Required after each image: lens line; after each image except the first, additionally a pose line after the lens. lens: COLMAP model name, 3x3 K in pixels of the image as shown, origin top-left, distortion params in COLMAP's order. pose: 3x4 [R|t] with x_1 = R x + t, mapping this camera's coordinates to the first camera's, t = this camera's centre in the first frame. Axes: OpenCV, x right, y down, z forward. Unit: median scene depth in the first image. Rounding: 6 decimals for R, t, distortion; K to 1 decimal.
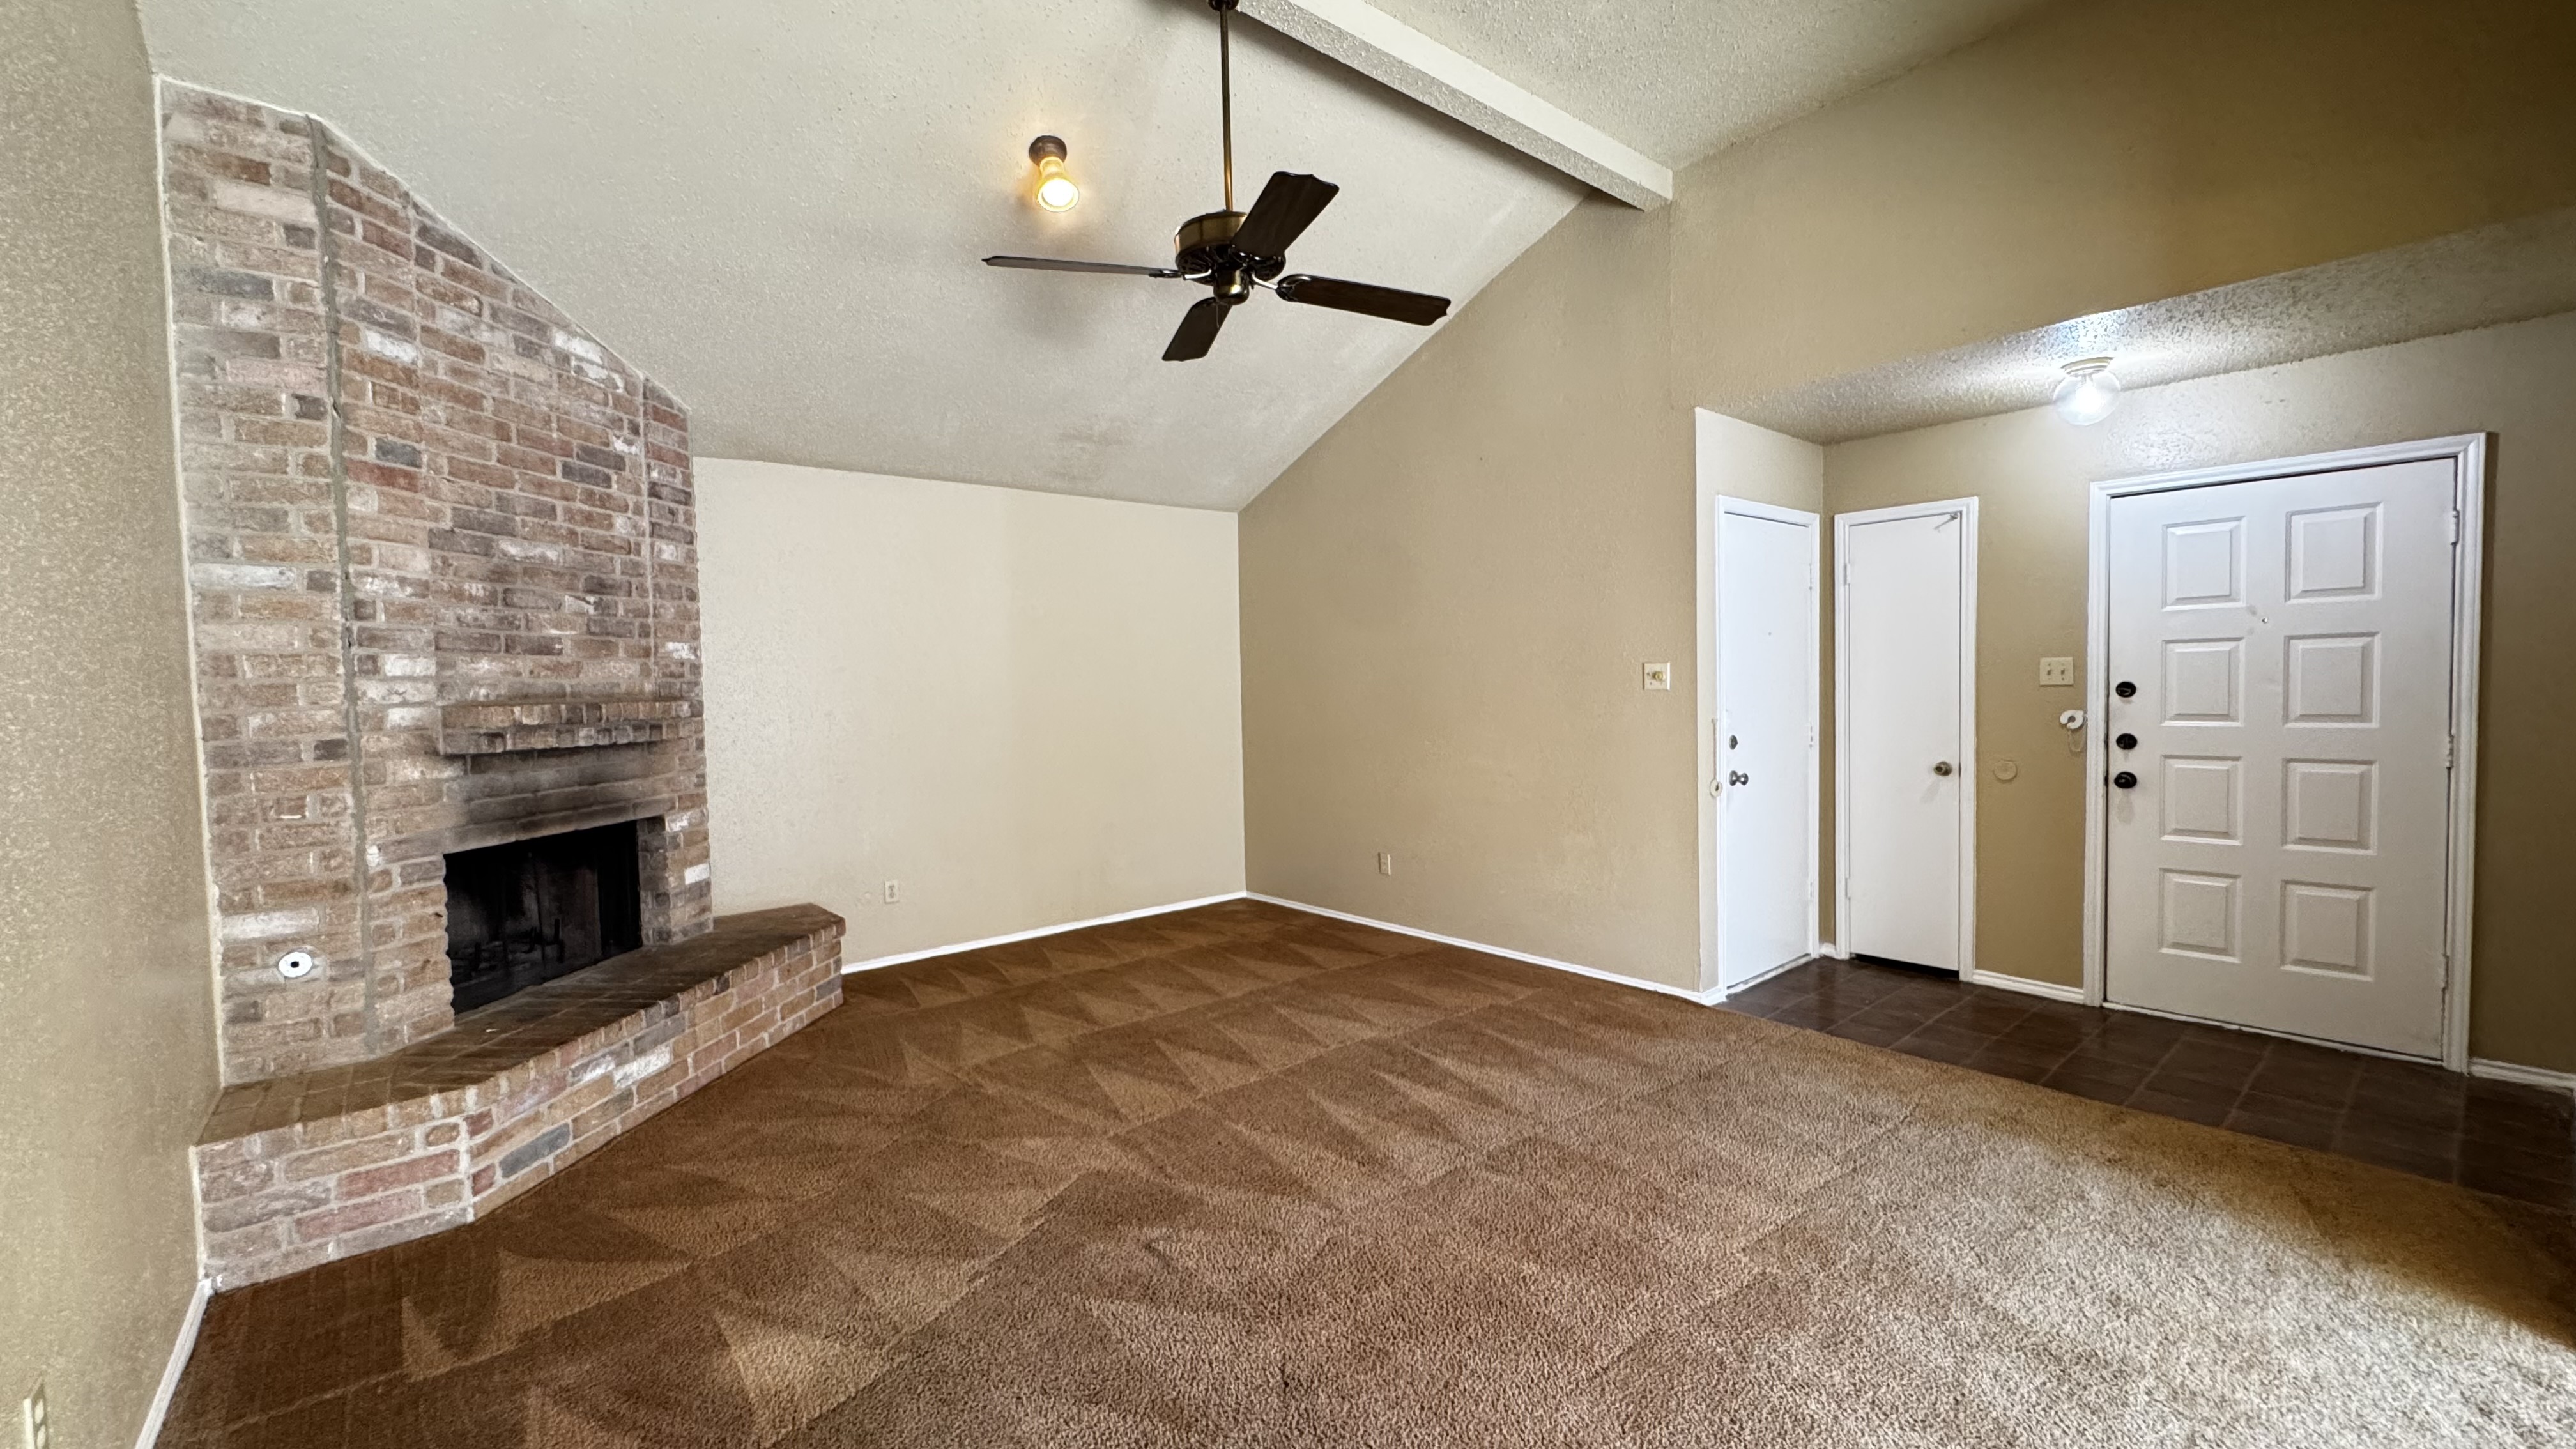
lens RADIAL K [[1027.8, 0, 1291.9], [0, 1027.8, 725.1], [0, 0, 1]] dist [-0.004613, 0.001156]
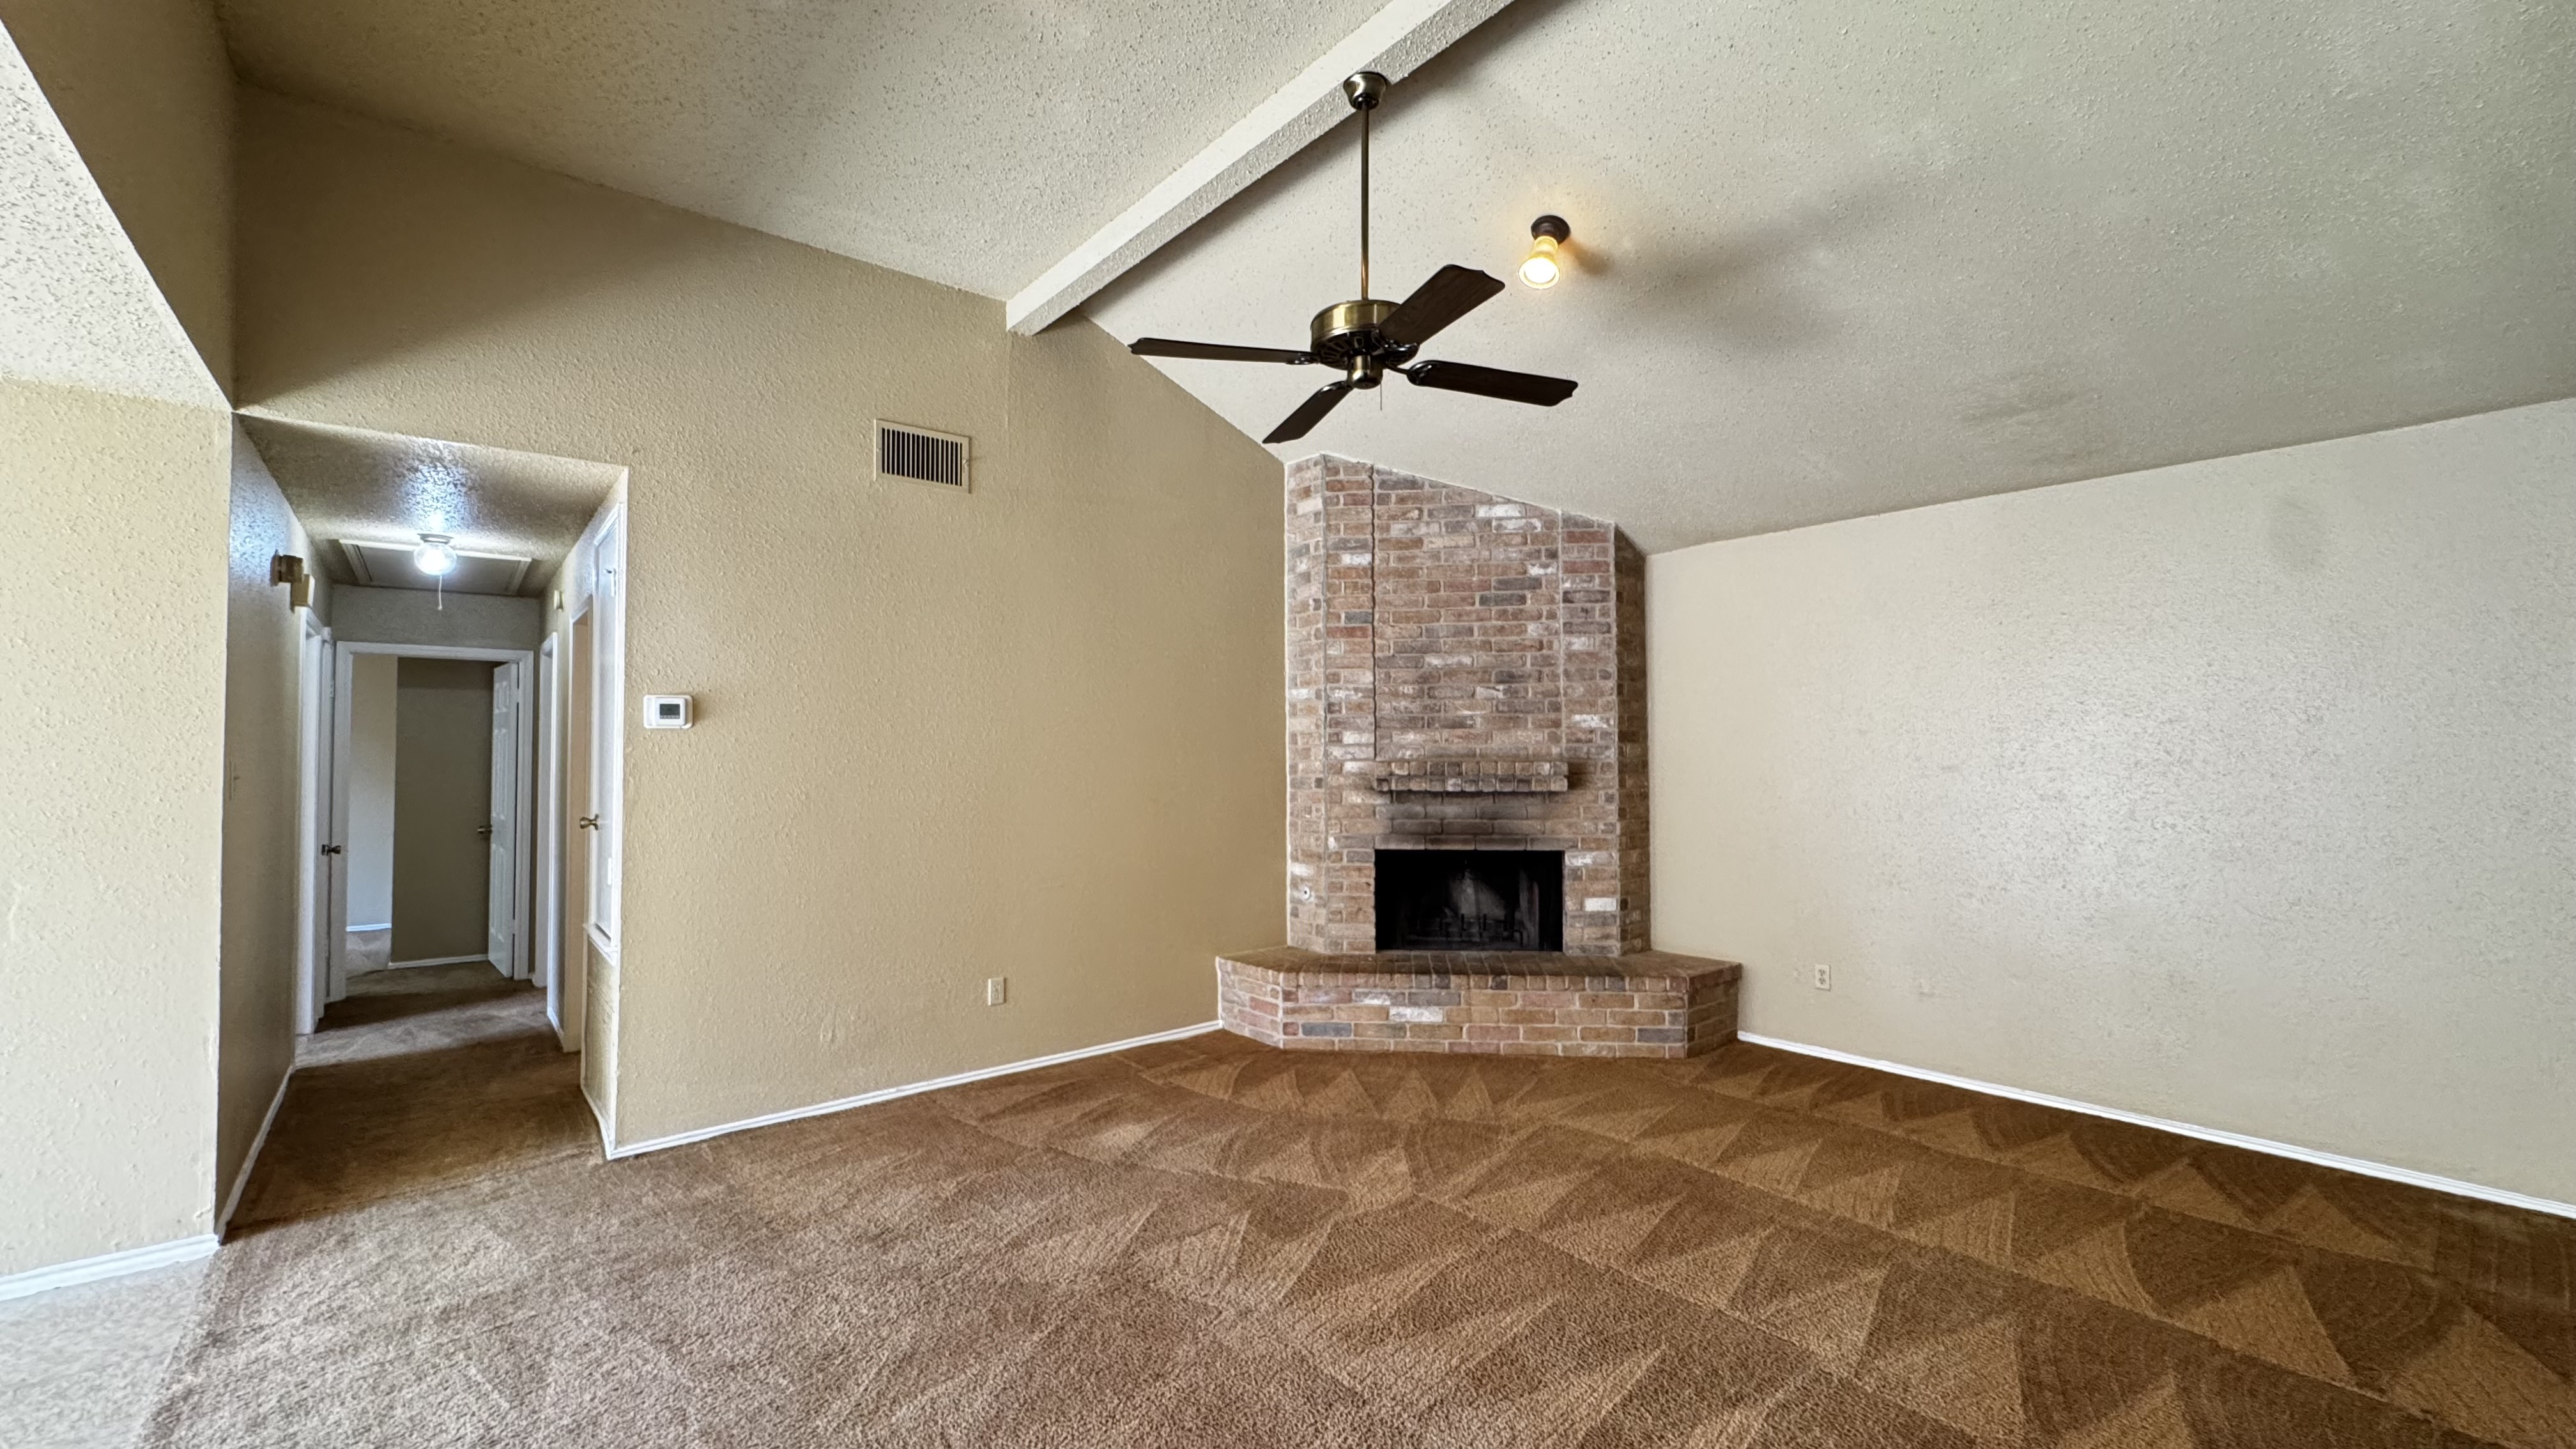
lens RADIAL K [[1027.8, 0, 1283.2], [0, 1027.8, 729.8], [0, 0, 1]] dist [-0.004613, 0.001156]
pose [[-0.006034, -0.000629, -0.999982, 0.800715], [-0.038134, 0.999273, -0.000398, -0.058979], [0.999254, 0.038131, -0.006053, 0.790809]]
